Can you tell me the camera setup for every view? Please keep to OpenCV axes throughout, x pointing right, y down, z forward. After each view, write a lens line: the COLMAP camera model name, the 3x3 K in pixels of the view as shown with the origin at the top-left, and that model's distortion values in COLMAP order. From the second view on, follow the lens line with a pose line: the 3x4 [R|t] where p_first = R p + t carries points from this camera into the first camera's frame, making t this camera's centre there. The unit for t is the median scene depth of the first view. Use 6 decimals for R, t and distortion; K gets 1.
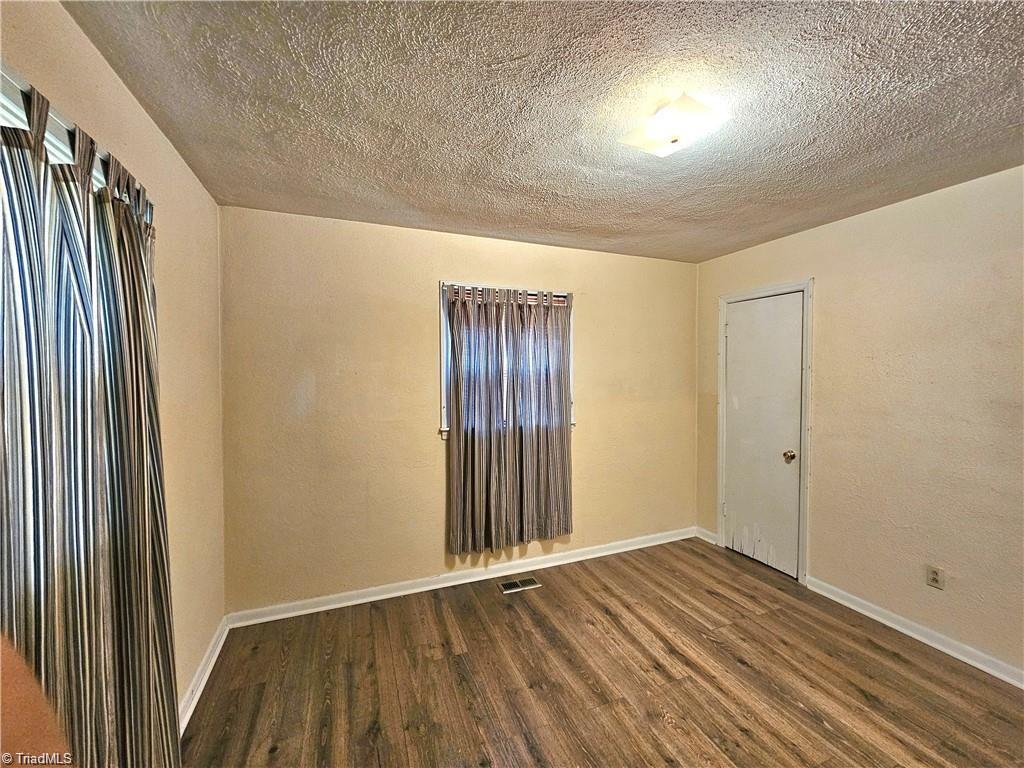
lens RADIAL K [[419.1, 0, 512.5], [0, 419.1, 380.9], [0, 0, 1]] dist [0.000052, 0.001601]
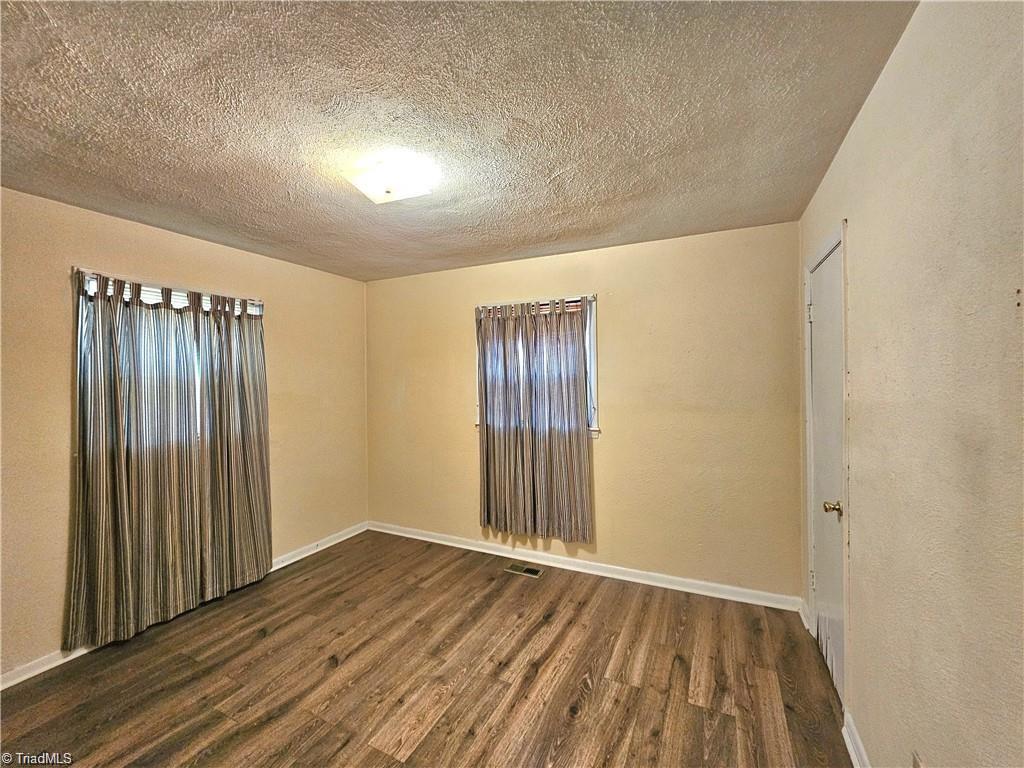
lens RADIAL K [[419.1, 0, 512.6], [0, 419.1, 382.0], [0, 0, 1]] dist [0.000052, 0.001601]
pose [[0.676035, 0.002722, -0.736865, 0.834454], [-0.010714, 0.999924, -0.006136, -0.001288], [0.736792, 0.012043, 0.676012, 0.236131]]
